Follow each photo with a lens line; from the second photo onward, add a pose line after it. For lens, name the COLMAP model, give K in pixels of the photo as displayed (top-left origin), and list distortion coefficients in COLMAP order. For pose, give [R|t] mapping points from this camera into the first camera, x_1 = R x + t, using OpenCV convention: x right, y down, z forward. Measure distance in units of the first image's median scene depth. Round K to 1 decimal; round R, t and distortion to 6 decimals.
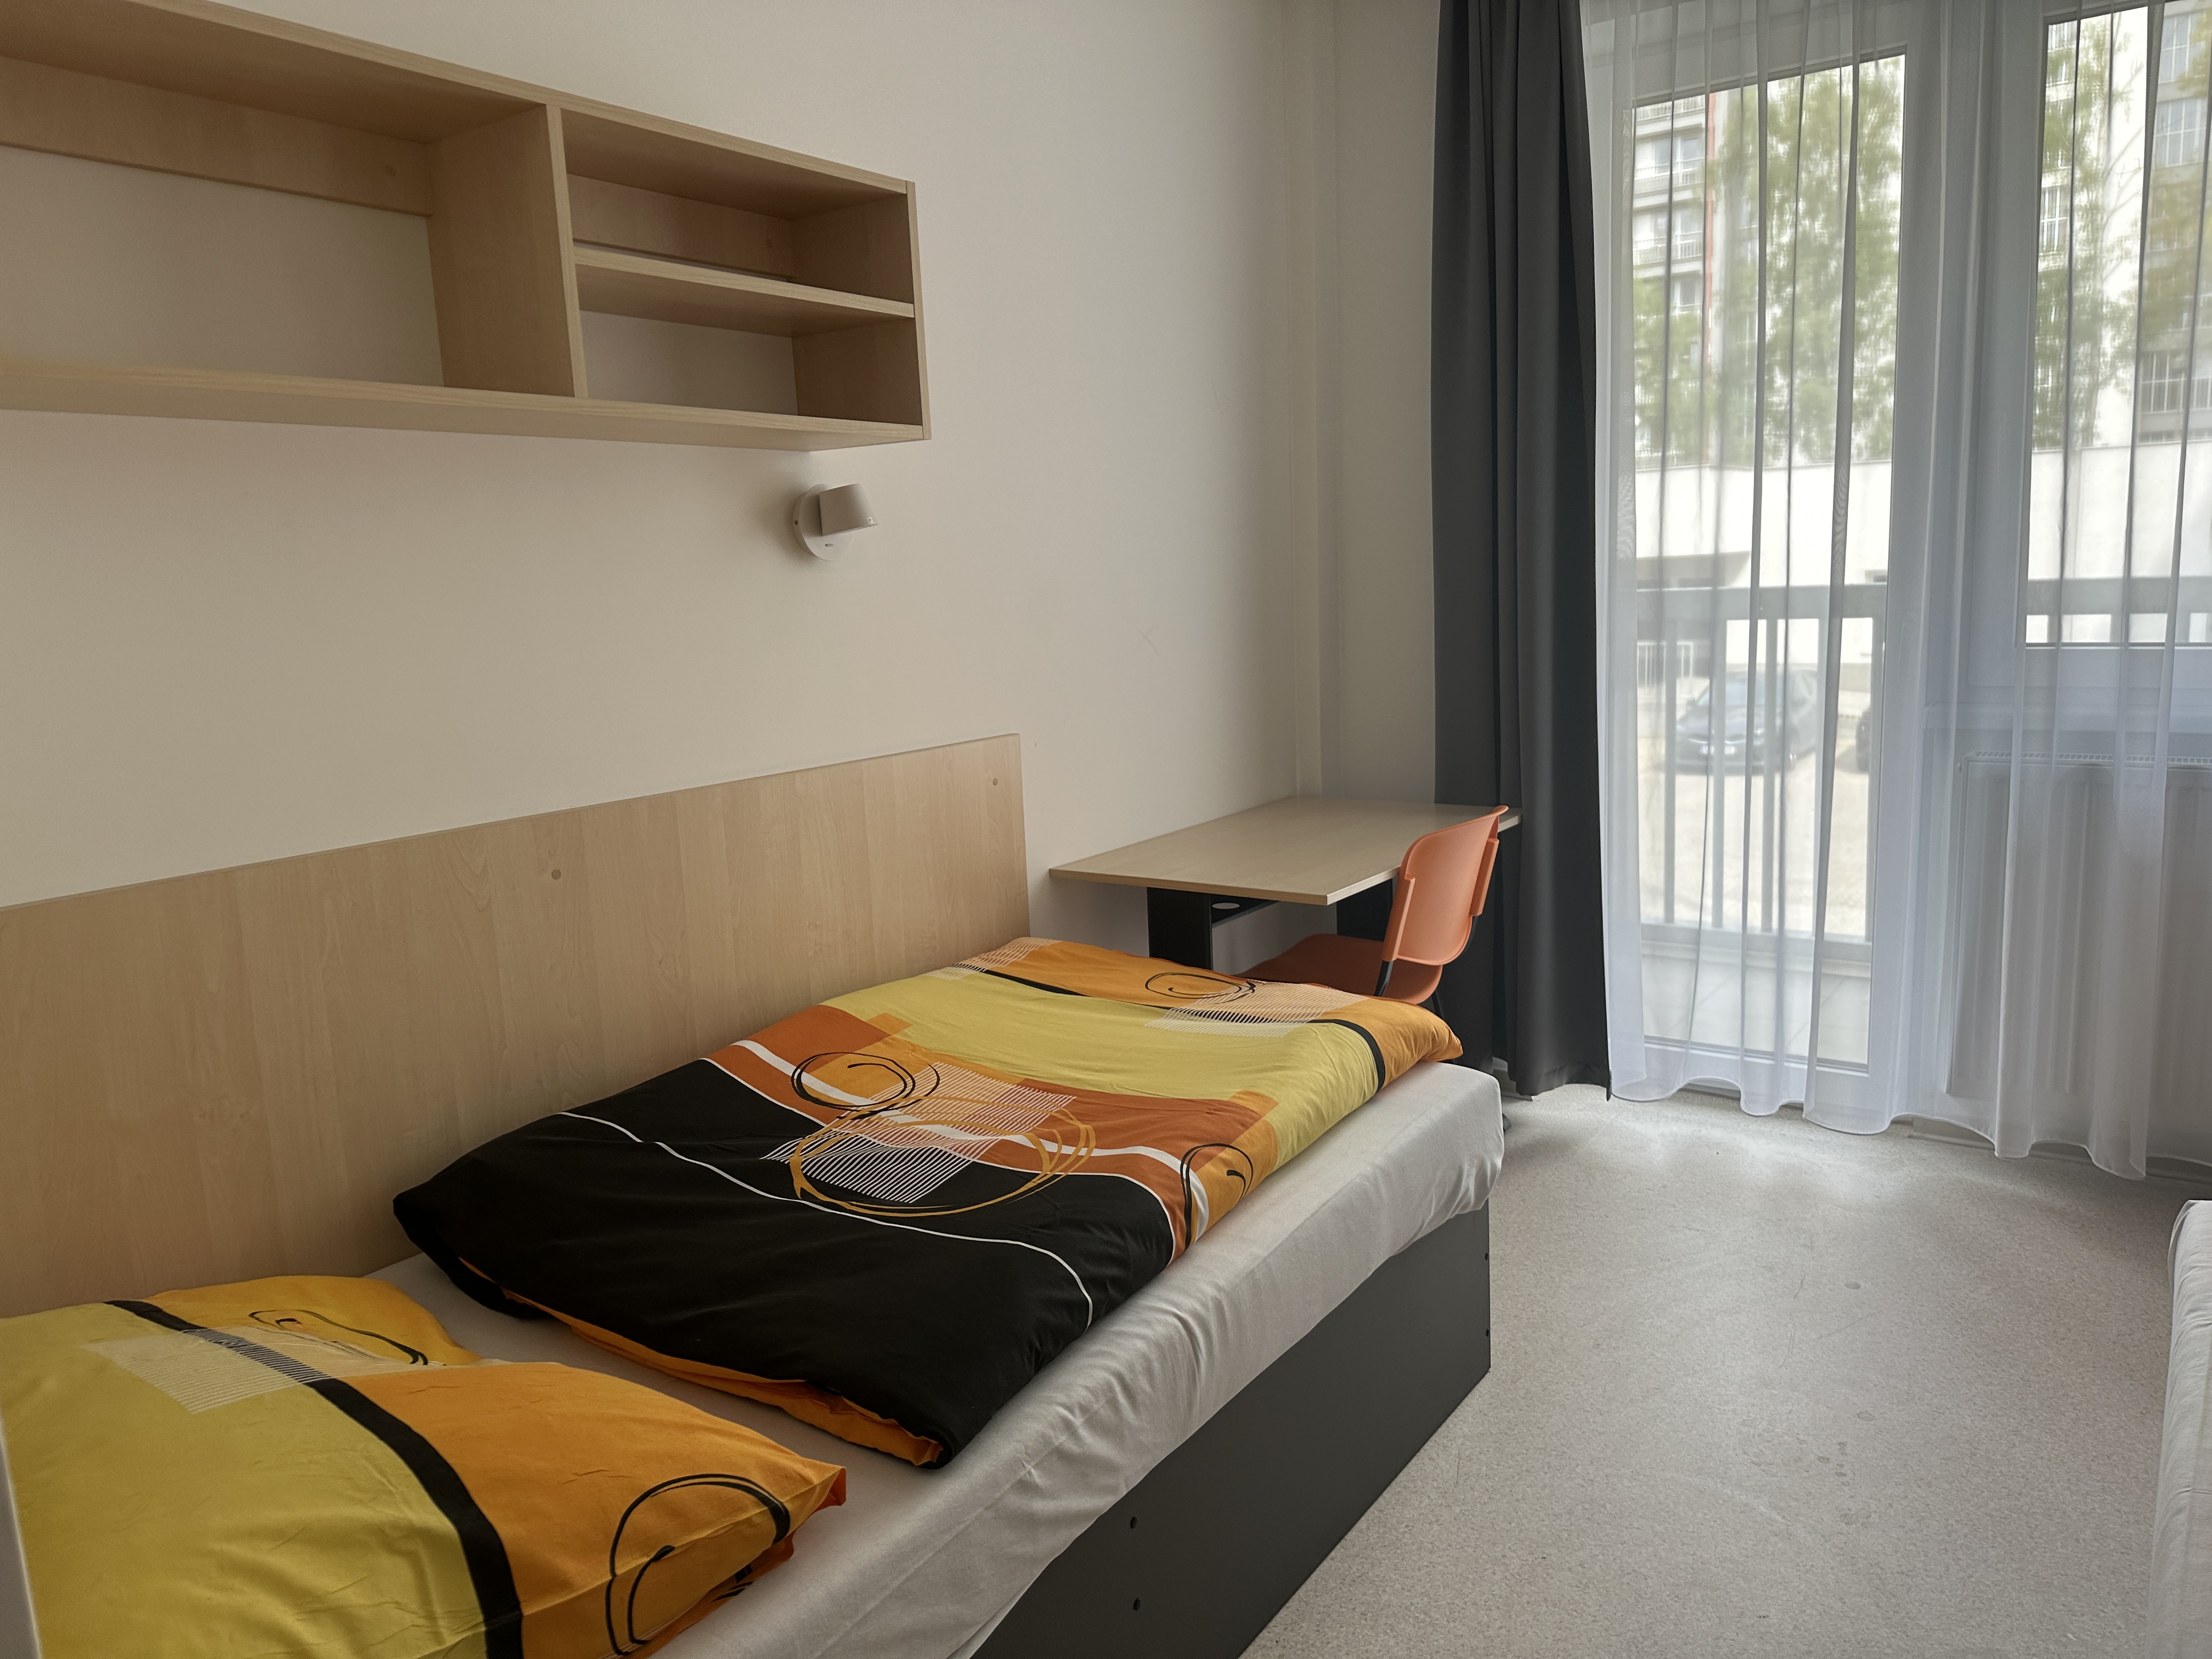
lens RADIAL K [[1529.0, 0, 1101.8], [0, 1529.0, 796.5], [0, 0, 1]] dist [0.057014, -0.031967]
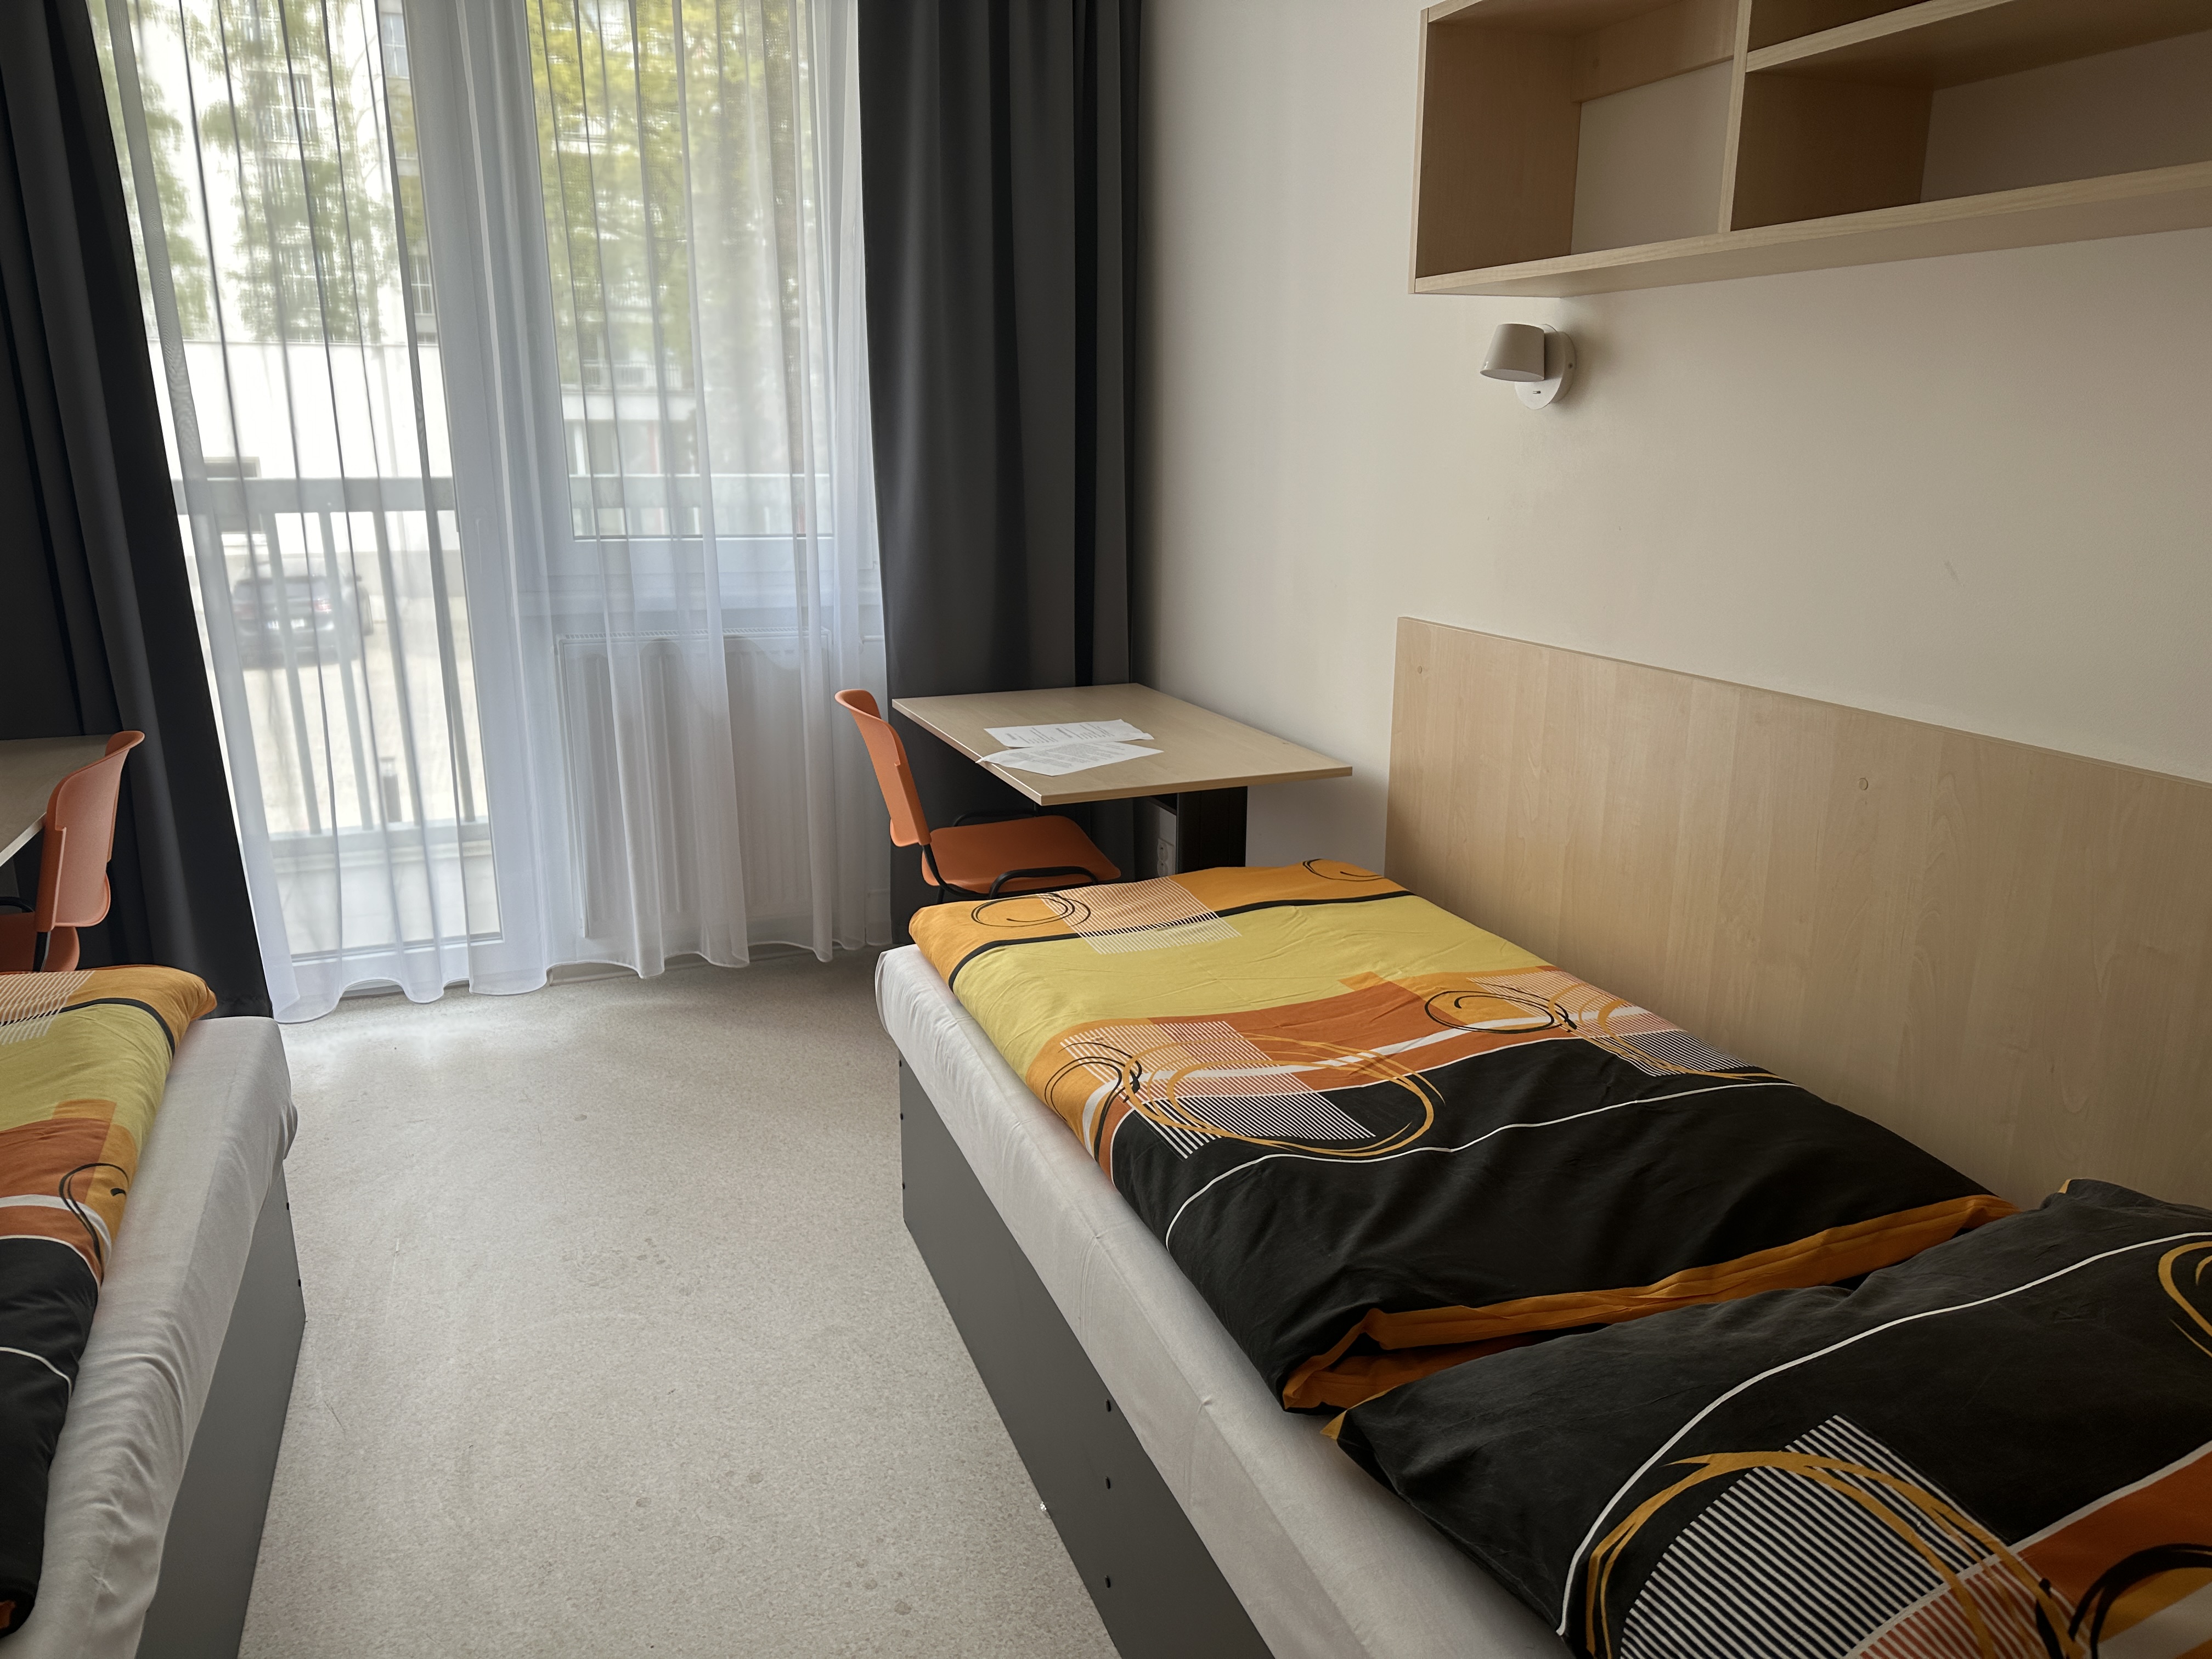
lens RADIAL K [[1529.0, 0, 1101.8], [0, 1529.0, 796.5], [0, 0, 1]] dist [0.057014, -0.031967]
pose [[0.590371, -0.154373, 0.792232, -0.117885], [0.098250, 0.987985, 0.119302, -0.009006], [-0.801130, 0.007404, 0.598444, 0.024859]]
